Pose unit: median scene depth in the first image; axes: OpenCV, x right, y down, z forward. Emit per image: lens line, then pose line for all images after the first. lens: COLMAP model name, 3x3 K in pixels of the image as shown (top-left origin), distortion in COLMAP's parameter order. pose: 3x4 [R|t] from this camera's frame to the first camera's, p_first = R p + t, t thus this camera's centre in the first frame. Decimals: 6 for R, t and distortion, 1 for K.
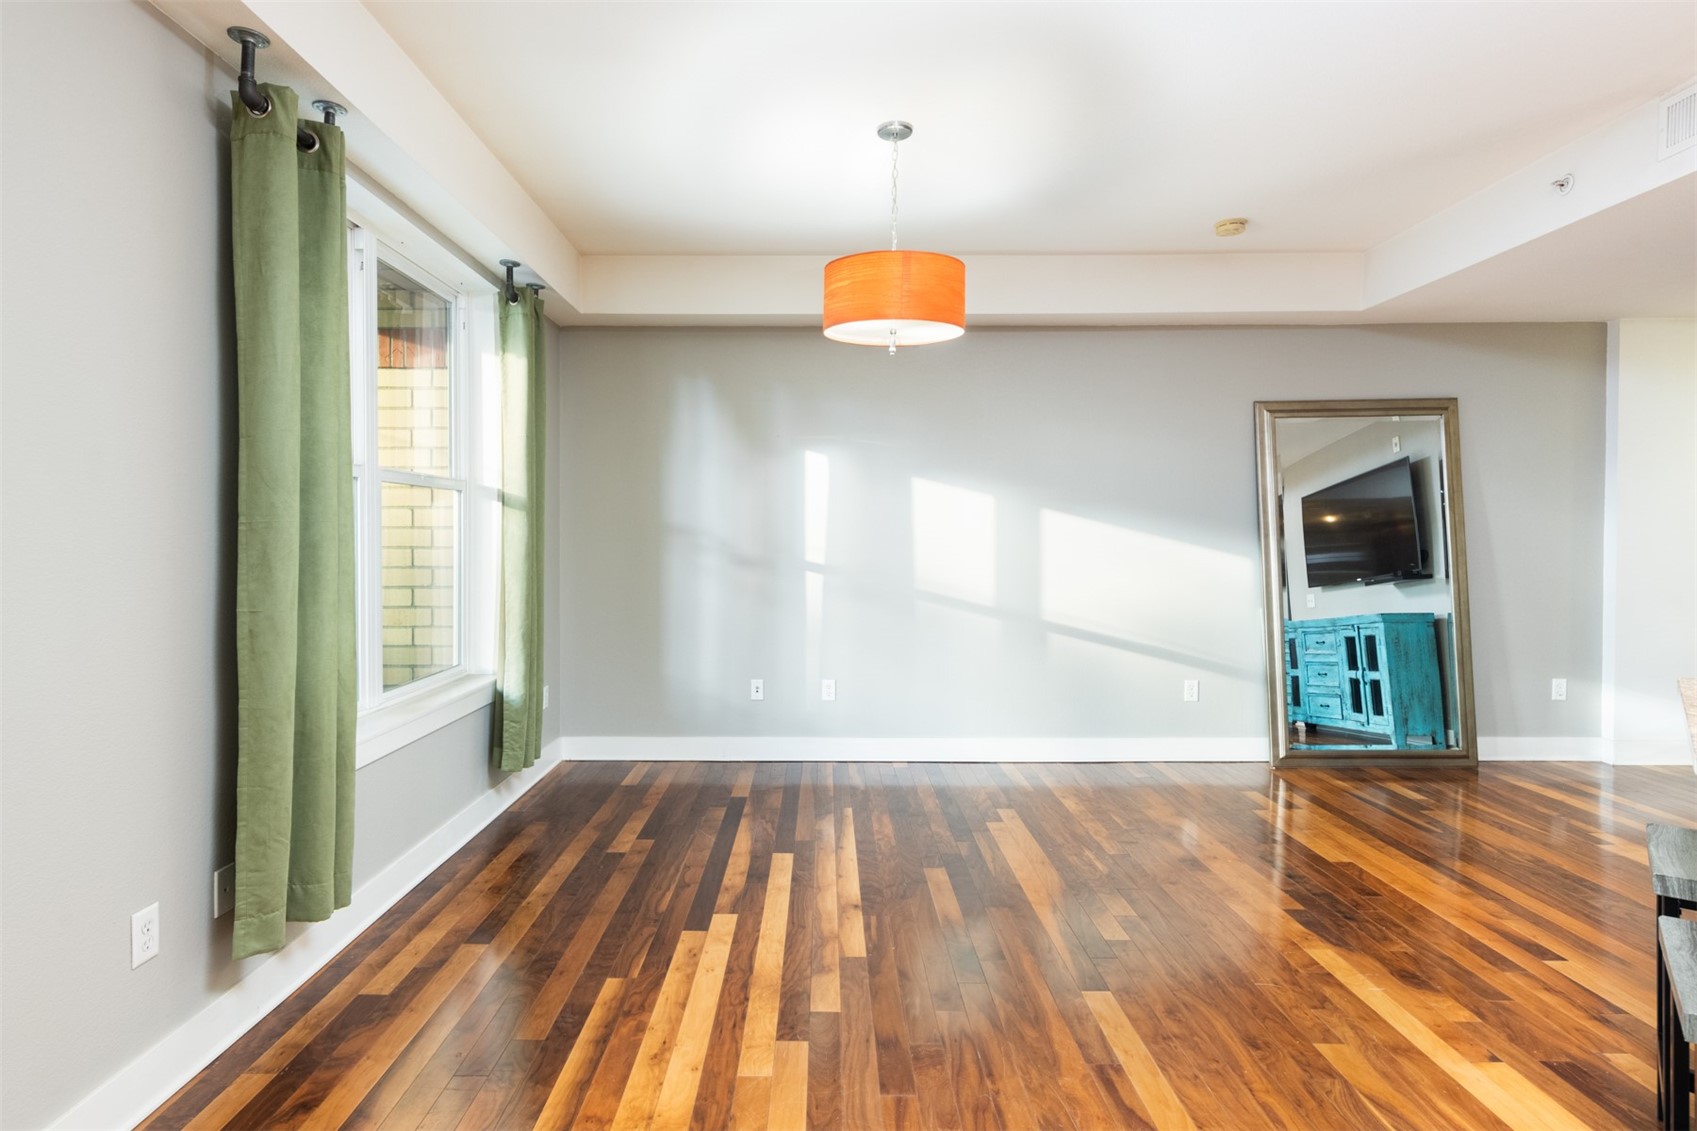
lens RADIAL K [[888.0, 0, 823.4], [0, 888.0, 551.4], [0, 0, 1]] dist [0.019249, -0.009824]
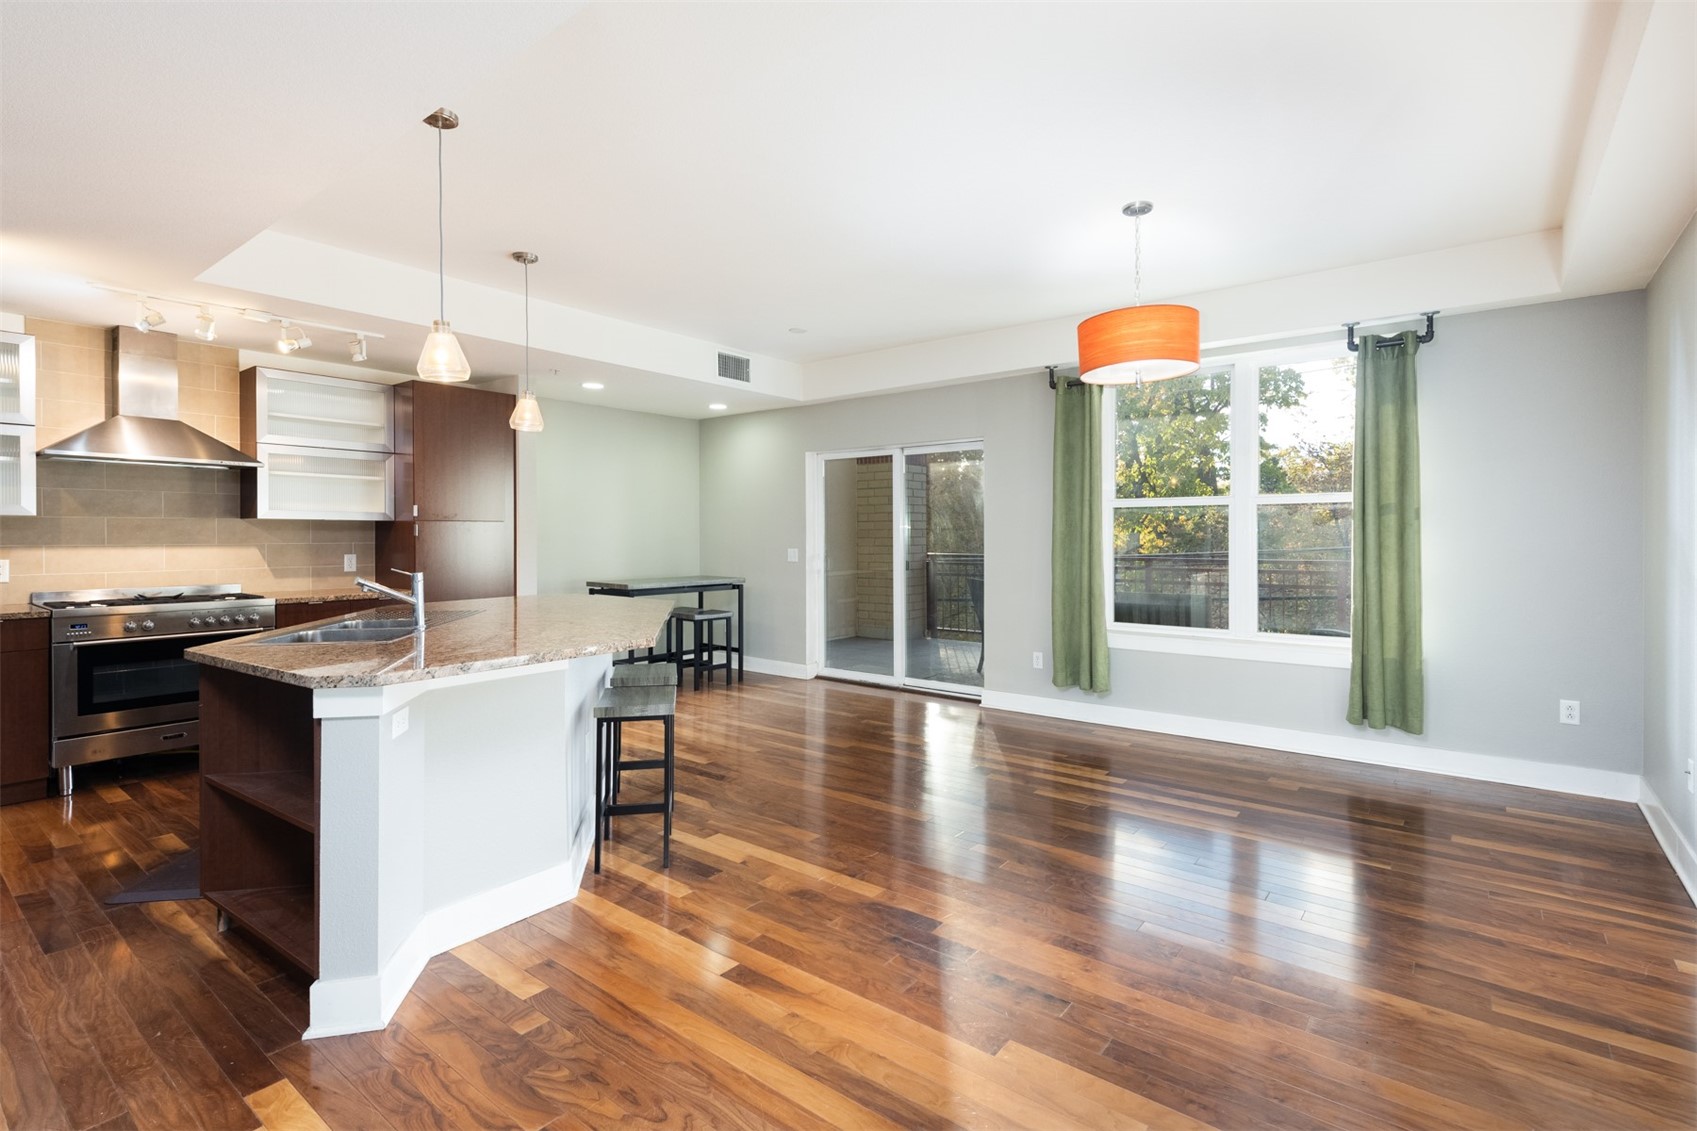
lens RADIAL K [[807.9, 0, 847.7], [0, 807.9, 541.1], [0, 0, 1]] dist [0.010810, -0.000202]
pose [[-0.614614, 0.008093, -0.788786, 1.463706], [-0.007749, 0.999837, 0.016296, -0.035713], [0.788790, 0.016128, -0.614451, 1.672922]]
